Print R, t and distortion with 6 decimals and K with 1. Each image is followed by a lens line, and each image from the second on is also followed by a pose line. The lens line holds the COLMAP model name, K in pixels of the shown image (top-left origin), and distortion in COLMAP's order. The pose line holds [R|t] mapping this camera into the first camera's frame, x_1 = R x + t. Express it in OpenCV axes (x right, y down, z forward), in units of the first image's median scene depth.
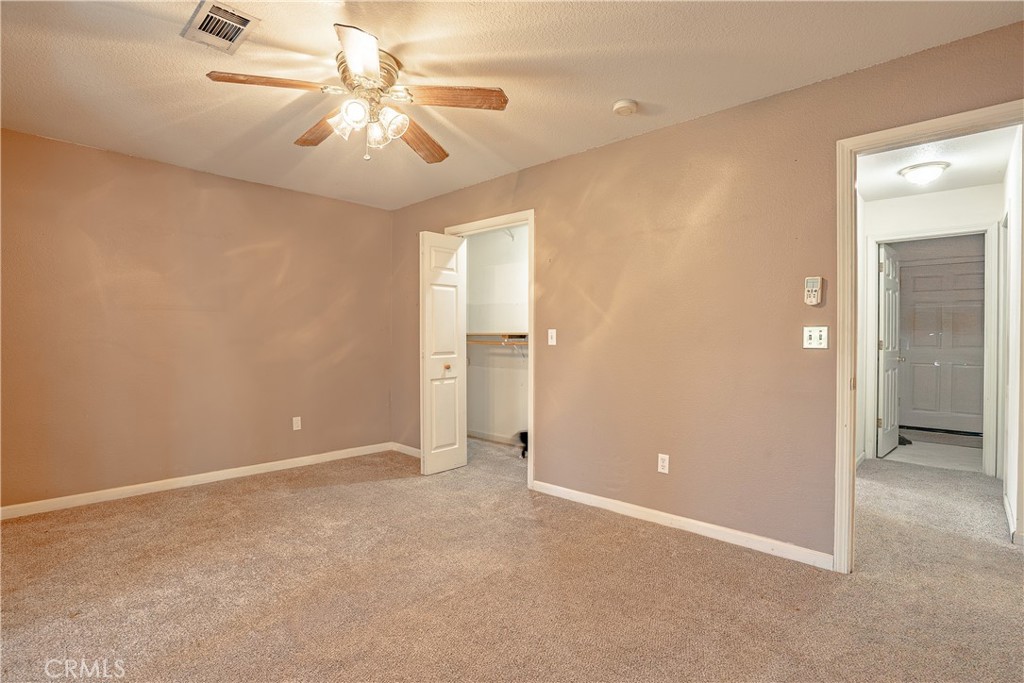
lens RADIAL K [[475.1, 0, 508.2], [0, 475.1, 341.2], [0, 0, 1]] dist [-0.058488, 0.023564]
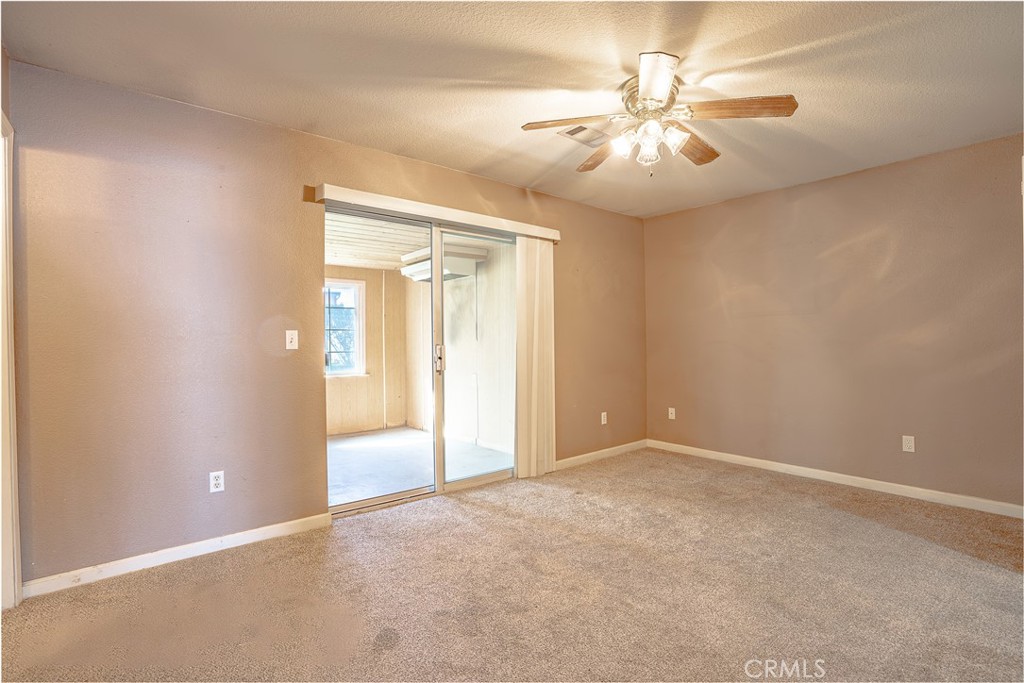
lens RADIAL K [[453.1, 0, 512.0], [0, 453.1, 341.5], [0, 0, 1]] dist [-0.055003, 0.019252]
pose [[-0.077093, -0.000964, -0.997023, 0.486328], [-0.003034, 0.999995, -0.000732, -0.000138], [0.997019, 0.002969, -0.077095, 0.494394]]
